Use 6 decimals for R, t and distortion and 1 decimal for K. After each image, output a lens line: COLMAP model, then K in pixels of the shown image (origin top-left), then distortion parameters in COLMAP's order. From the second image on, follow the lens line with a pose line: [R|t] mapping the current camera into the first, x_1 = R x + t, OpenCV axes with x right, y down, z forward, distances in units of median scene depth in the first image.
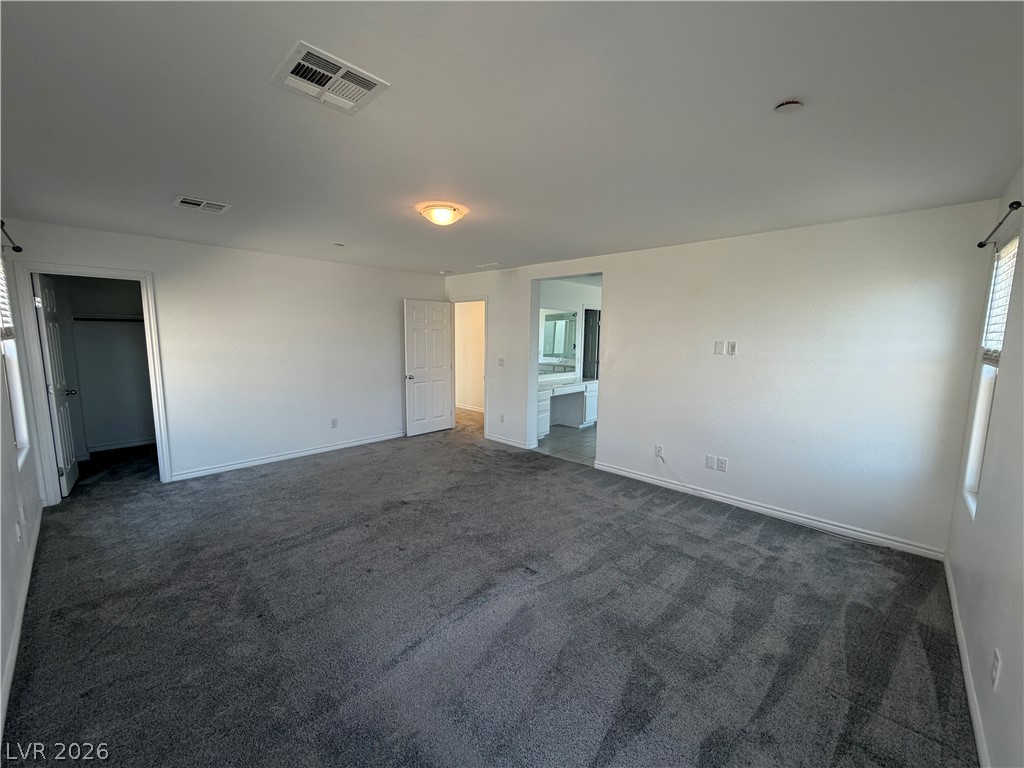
lens RADIAL K [[411.6, 0, 512.0], [0, 411.6, 385.3], [0, 0, 1]] dist [0.004318, -0.000090]
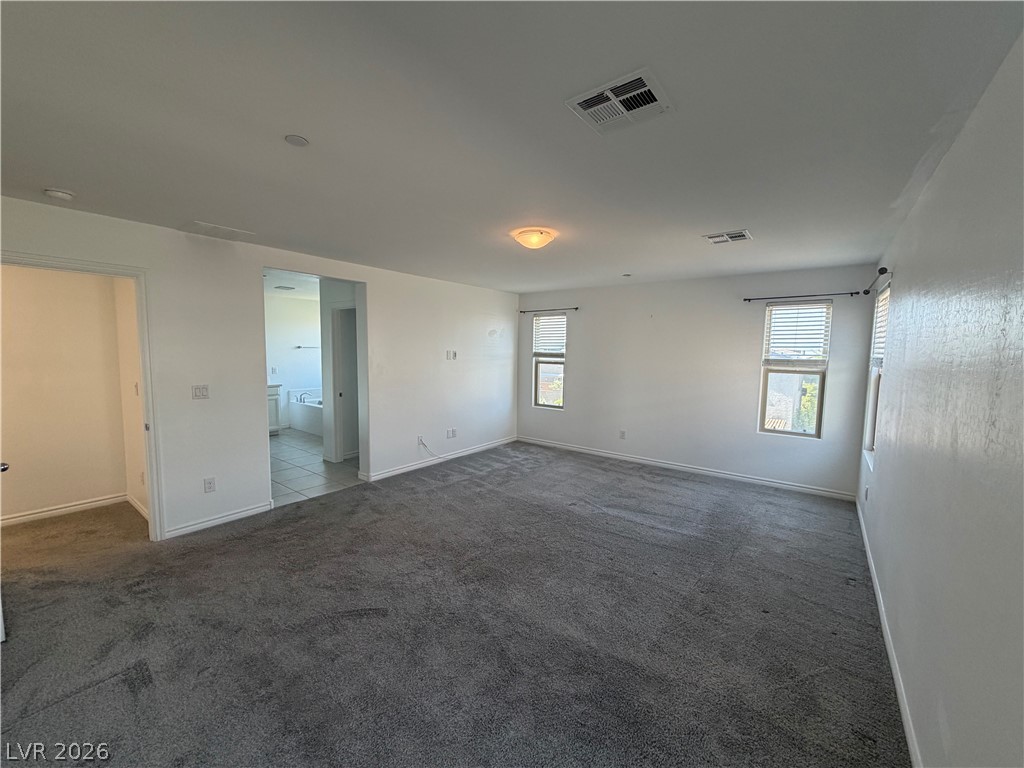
lens RADIAL K [[411.6, 0, 511.9], [0, 411.6, 383.2], [0, 0, 1]] dist [0.004318, -0.000090]
pose [[-0.108932, -0.101523, 0.988851, -0.969334], [0.102818, 0.988285, 0.112791, -0.131712], [-0.988718, 0.113958, -0.097217, 0.916424]]
